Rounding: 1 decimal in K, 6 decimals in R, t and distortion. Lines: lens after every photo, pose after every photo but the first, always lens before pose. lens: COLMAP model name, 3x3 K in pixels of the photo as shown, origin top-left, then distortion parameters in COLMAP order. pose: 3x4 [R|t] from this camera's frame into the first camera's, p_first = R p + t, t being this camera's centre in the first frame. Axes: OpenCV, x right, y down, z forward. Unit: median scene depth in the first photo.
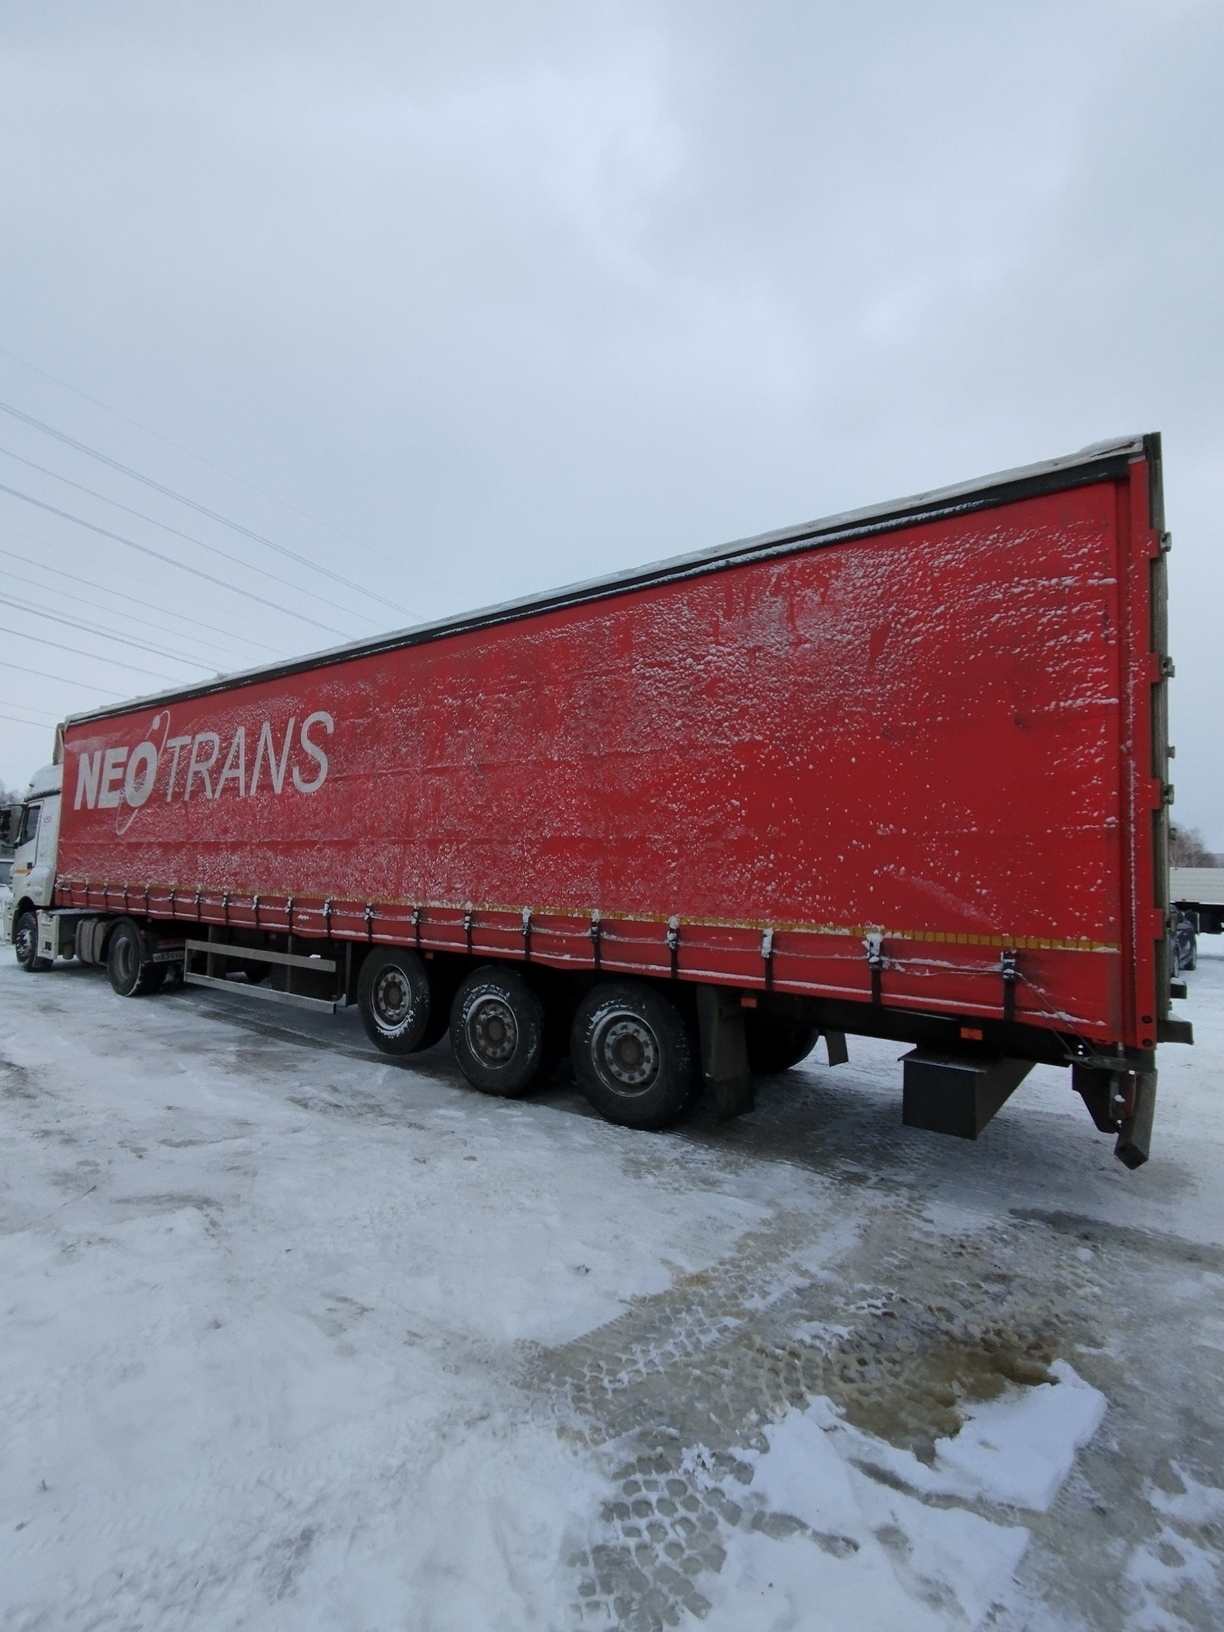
lens RADIAL K [[755.7, 0, 607.7], [0, 755.7, 836.7], [0, 0, 1]] dist [0.004604, 0.000234]
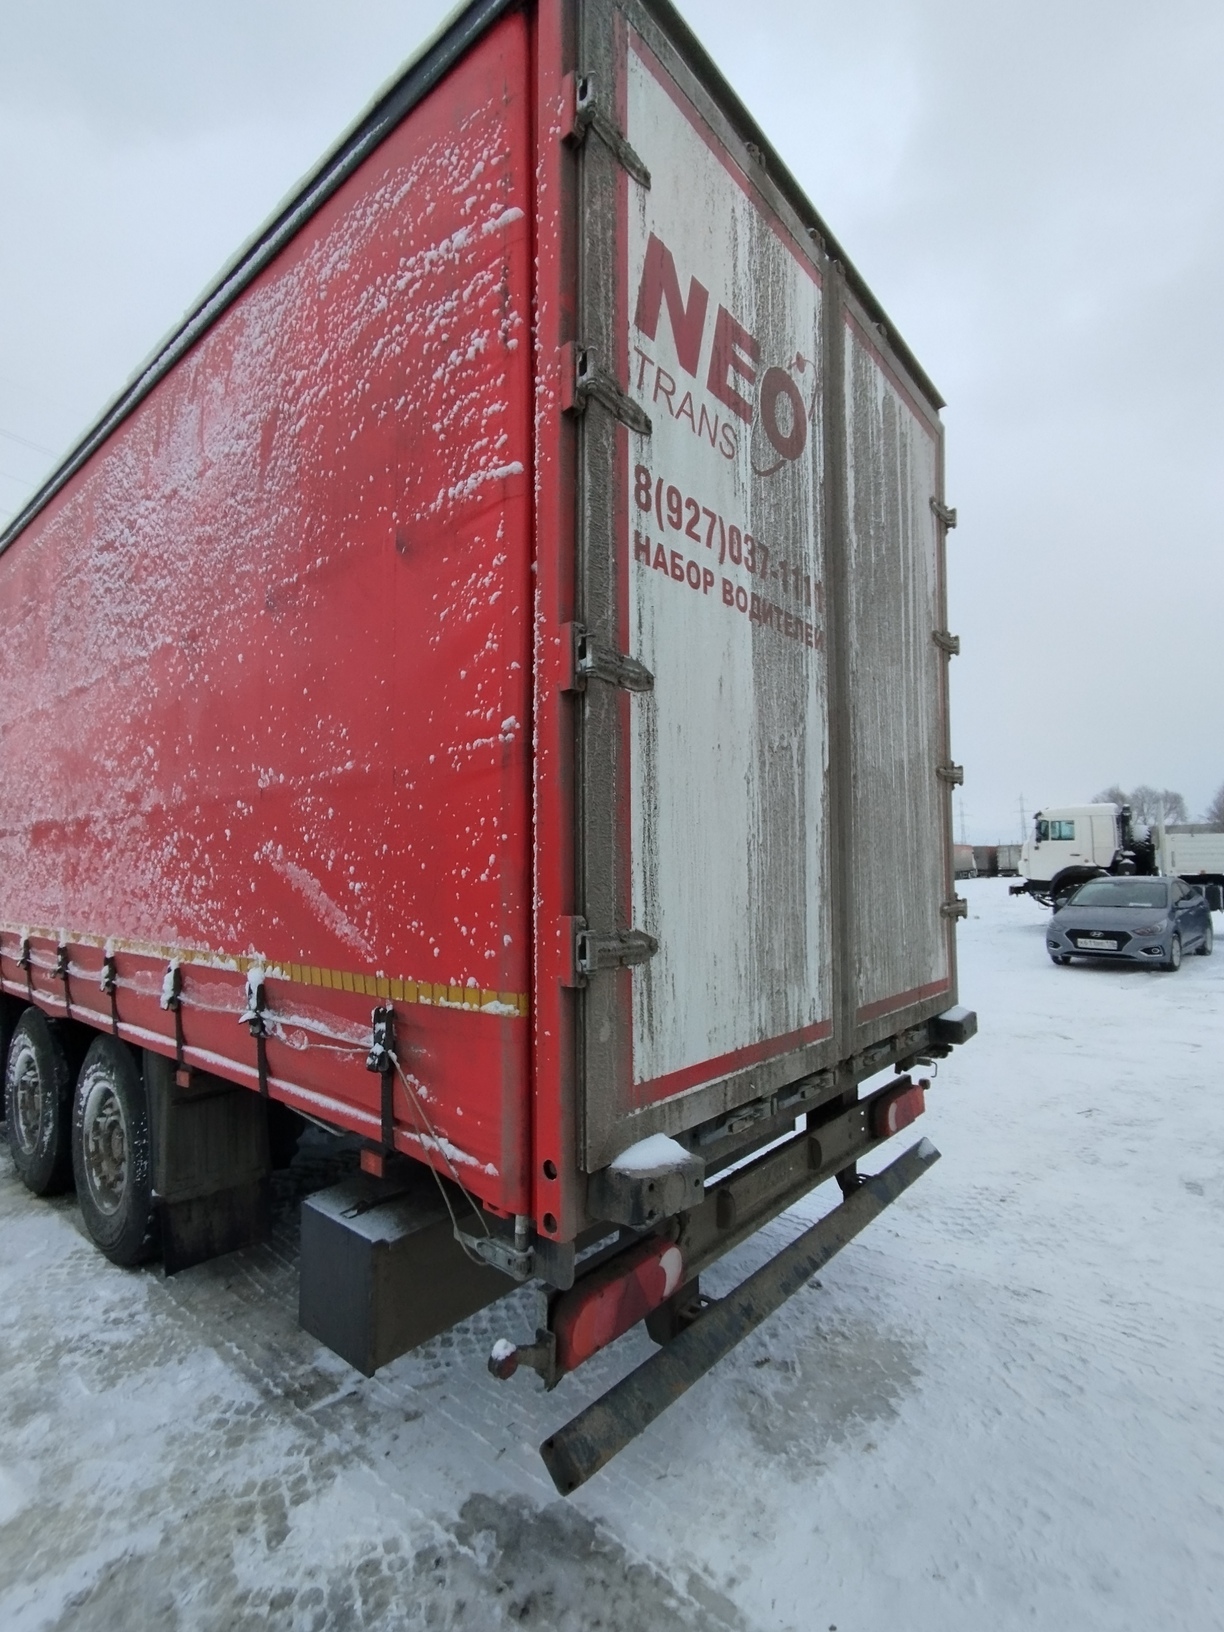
lens RADIAL K [[755.7, 0, 609.9], [0, 755.7, 832.7], [0, 0, 1]] dist [0.004604, 0.000234]
pose [[0.997529, -0.041062, -0.057000, 0.644753], [0.041315, 0.999141, 0.003266, 0.038630], [0.056817, -0.005613, 0.998369, 0.469819]]
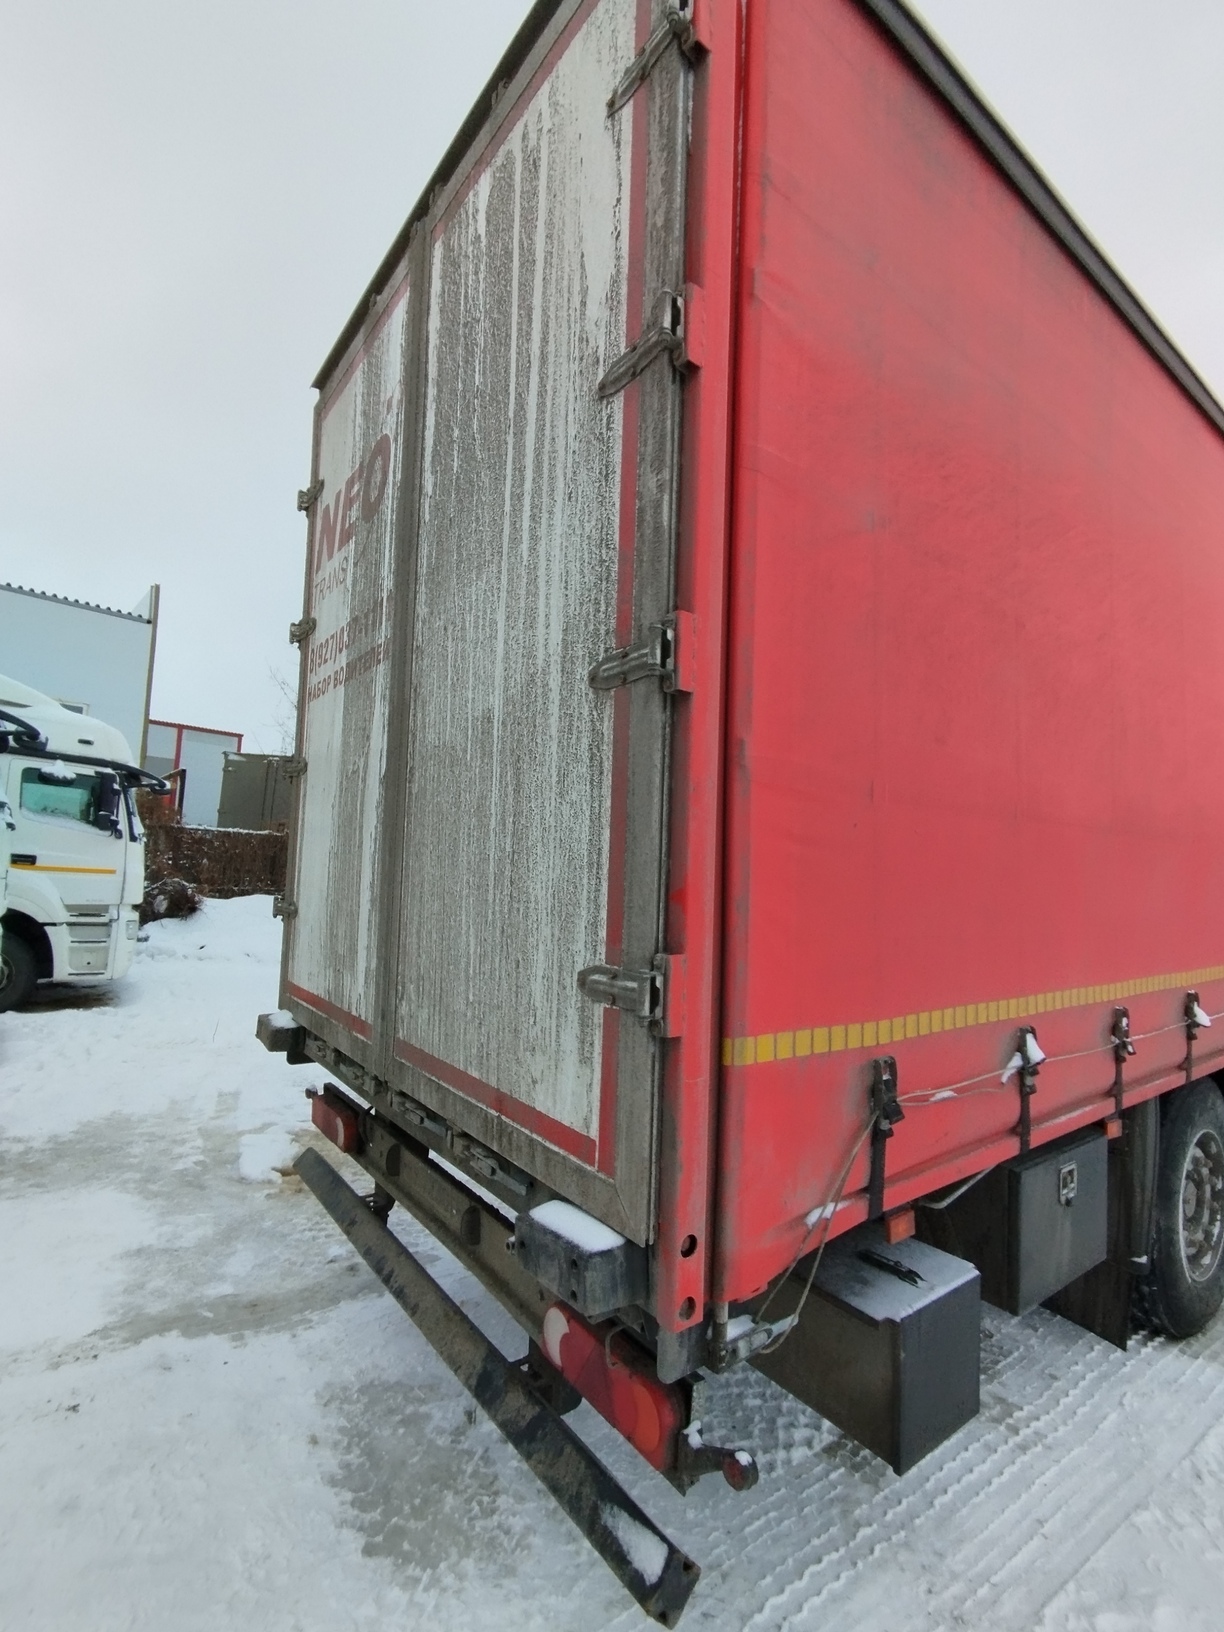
lens RADIAL K [[755.7, 0, 614.3], [0, 755.7, 825.0], [0, 0, 1]] dist [0.004604, 0.000234]
pose [[-0.263941, -0.093319, -0.960014, 1.280040], [0.018716, 0.994626, -0.101829, 0.098854], [0.964357, -0.044844, -0.260776, 1.372458]]
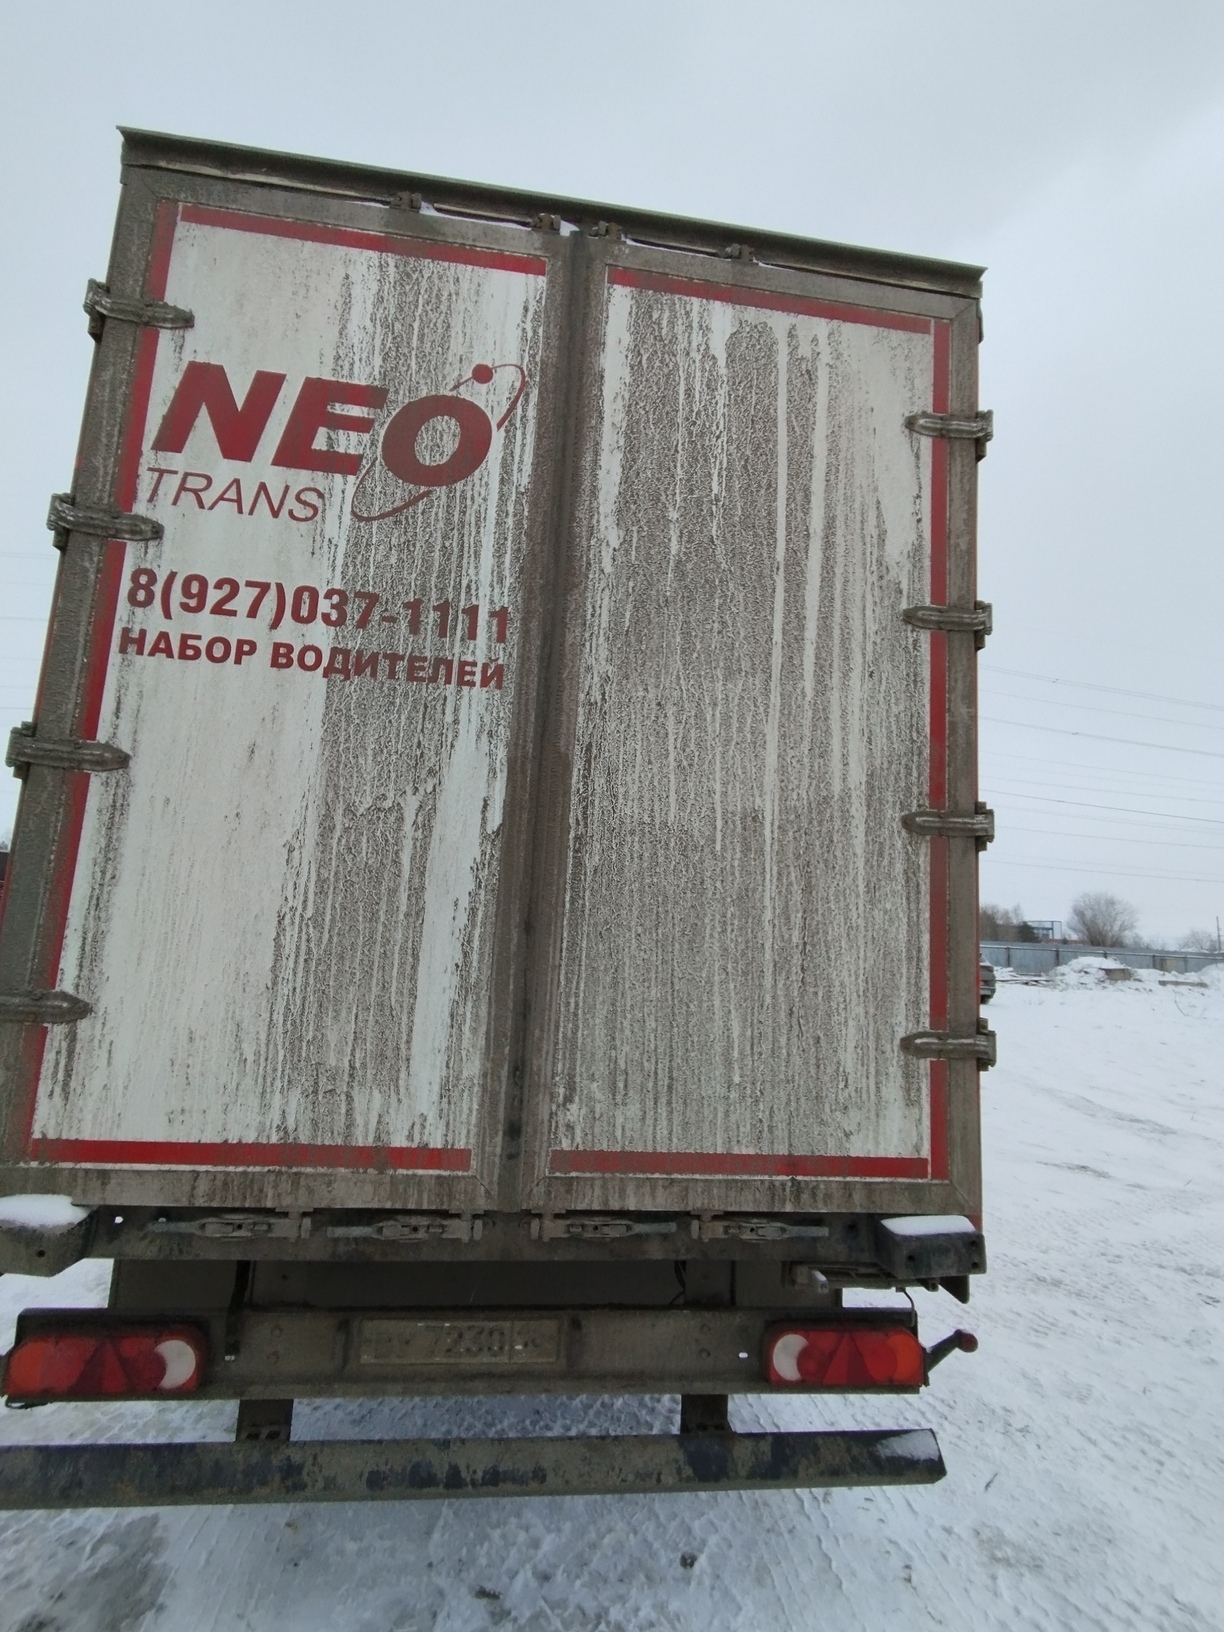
lens RADIAL K [[755.7, 0, 599.1], [0, 755.7, 818.7], [0, 0, 1]] dist [0.004604, 0.000234]
pose [[0.699743, -0.085684, -0.709237, 1.155108], [0.007005, 0.993556, -0.113122, 0.045007], [0.714360, 0.074188, 0.695835, 0.775063]]
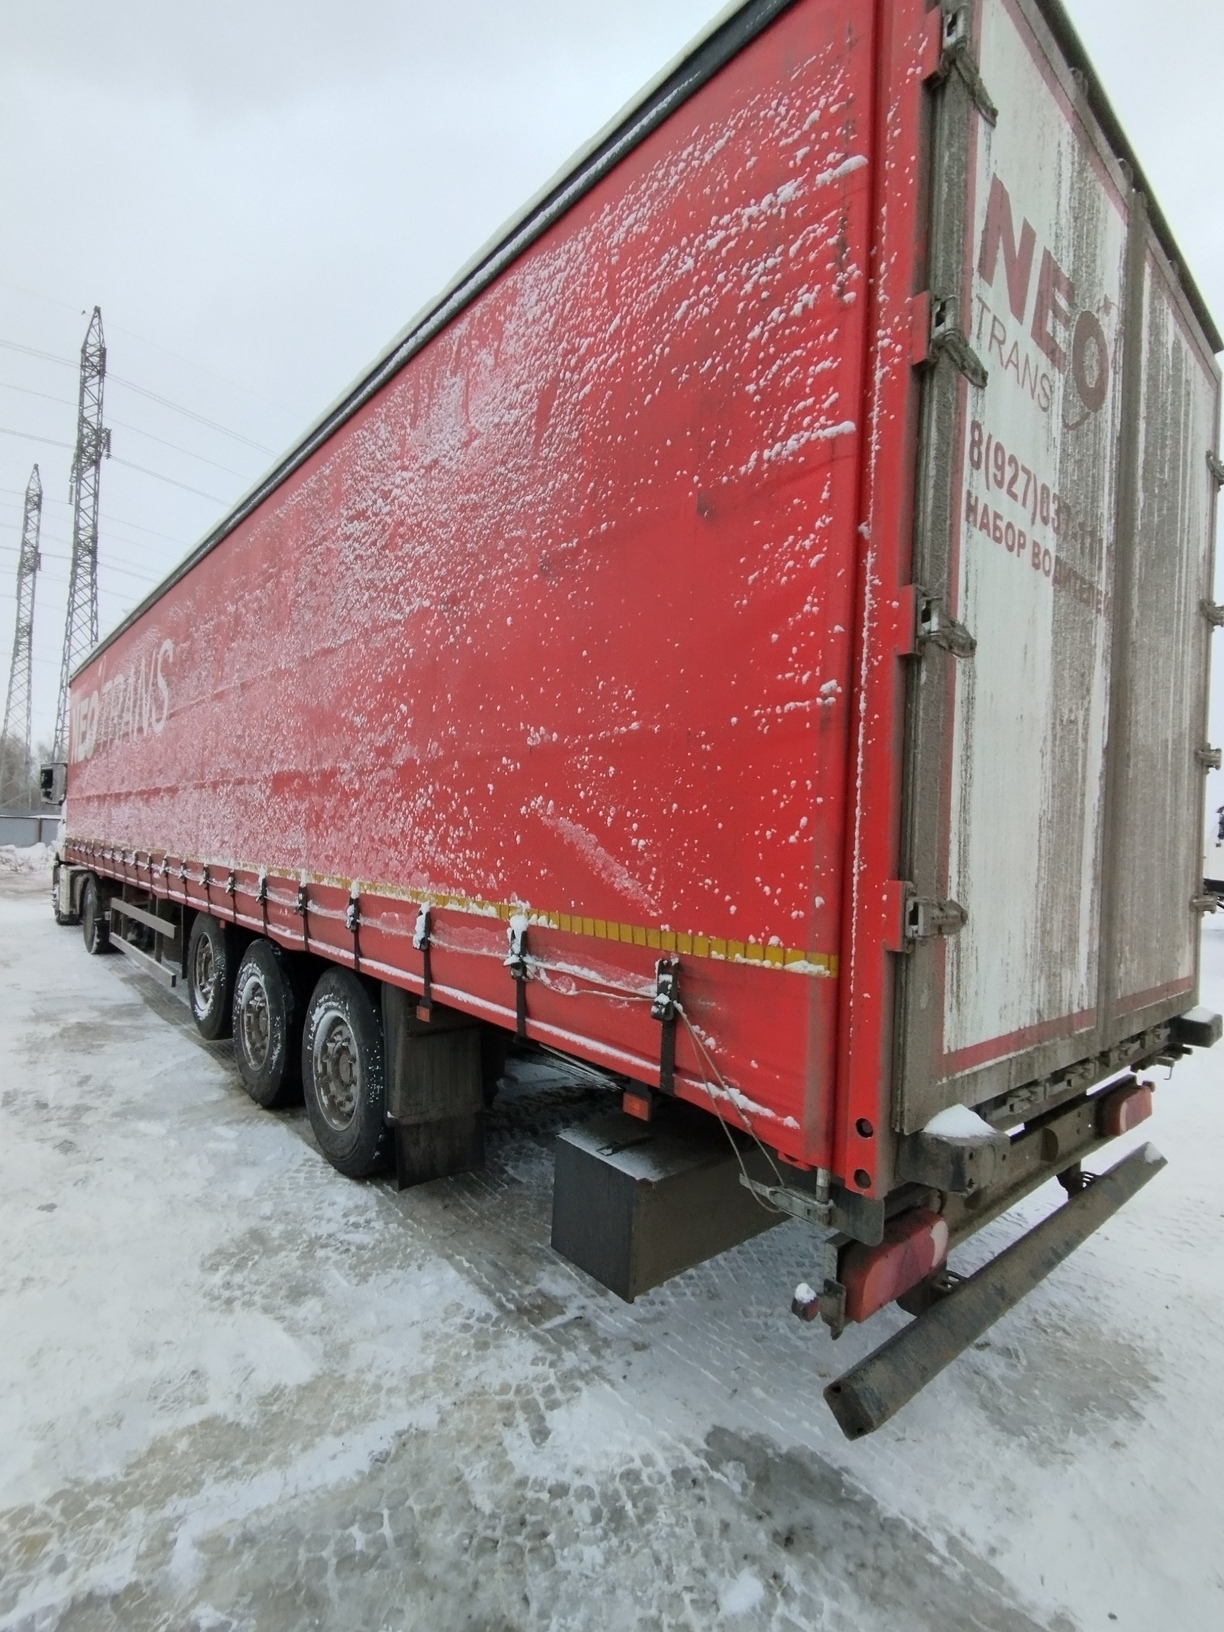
lens RADIAL K [[755.7, 0, 619.1], [0, 755.7, 833.1], [0, 0, 1]] dist [0.004604, 0.000234]
pose [[0.980509, 0.009889, -0.196225, 0.542617], [-0.002682, 0.999313, 0.036962, 0.042761], [0.196456, -0.035715, 0.979862, 0.448981]]
